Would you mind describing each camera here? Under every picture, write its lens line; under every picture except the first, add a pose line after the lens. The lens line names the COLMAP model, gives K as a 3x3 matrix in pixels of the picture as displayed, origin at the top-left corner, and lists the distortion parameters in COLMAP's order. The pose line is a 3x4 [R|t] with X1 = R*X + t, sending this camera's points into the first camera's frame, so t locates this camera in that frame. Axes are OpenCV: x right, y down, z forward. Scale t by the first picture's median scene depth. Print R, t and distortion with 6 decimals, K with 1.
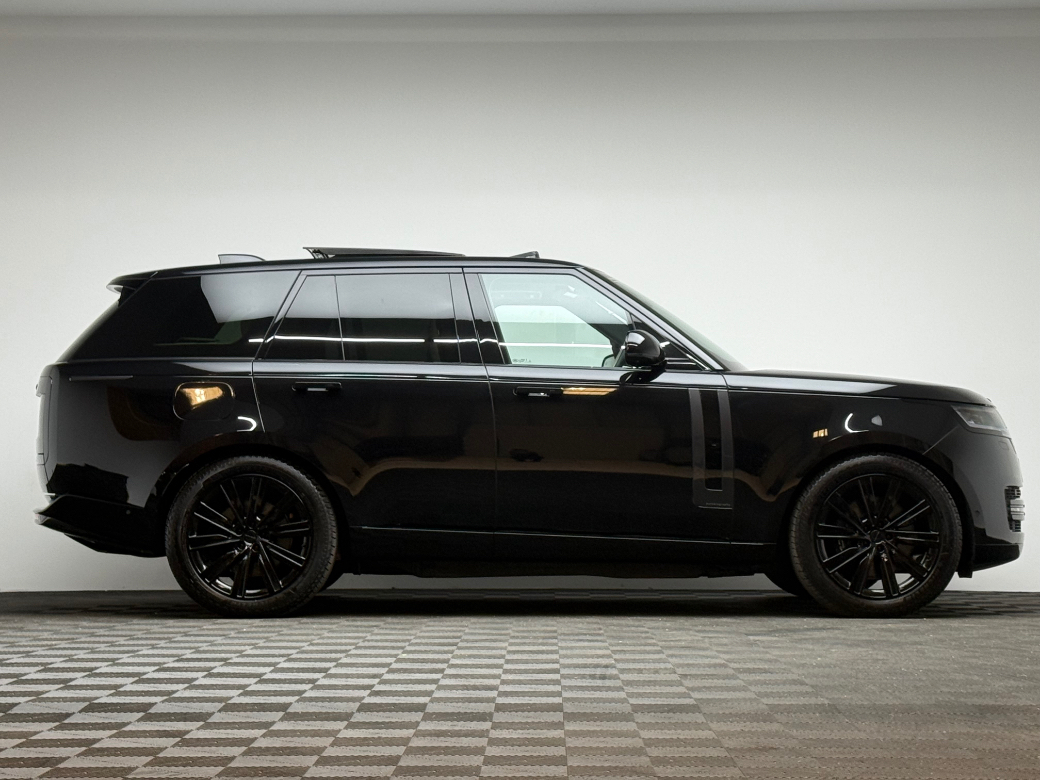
lens RADIAL K [[2237.4, 0, 520.2], [0, 2237.4, 388.3], [0, 0, 1]] dist [0.054389, 0.000000]
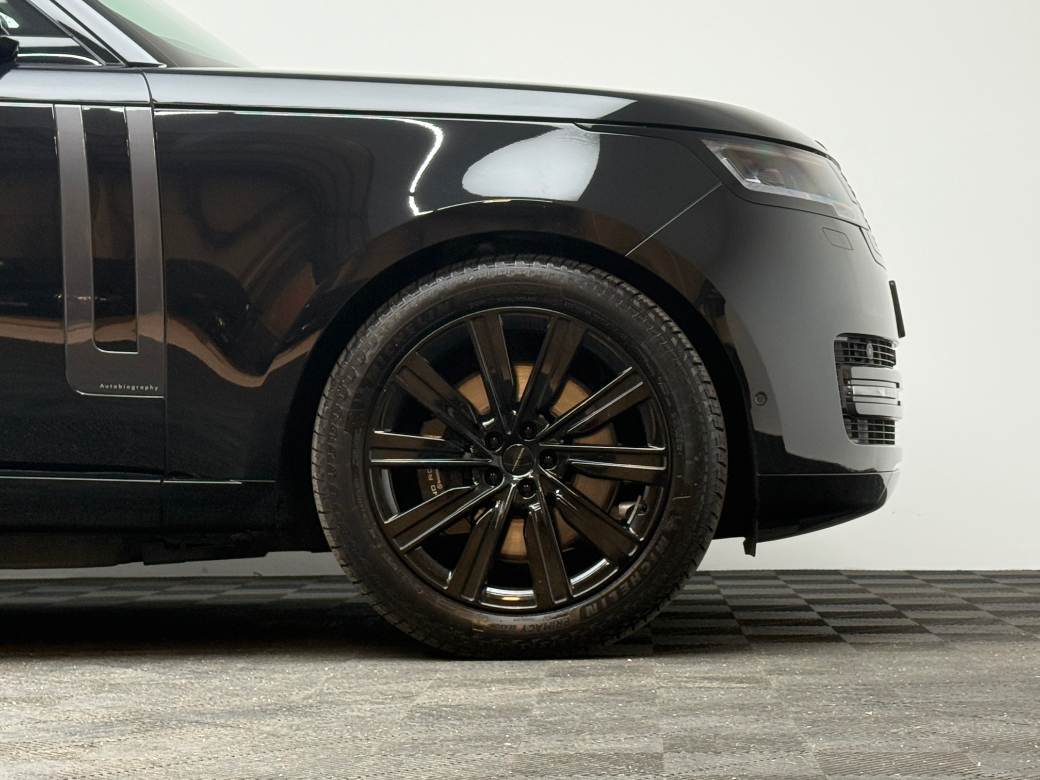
lens RADIAL K [[2237.4, 0, 519.5], [0, 2237.4, 392.4], [0, 0, 1]] dist [0.054389, 0.000000]
pose [[0.999168, -0.017096, -0.037034, 0.174599], [0.017833, 0.999648, 0.019652, 0.045802], [0.036685, -0.020296, 0.999121, 0.591120]]
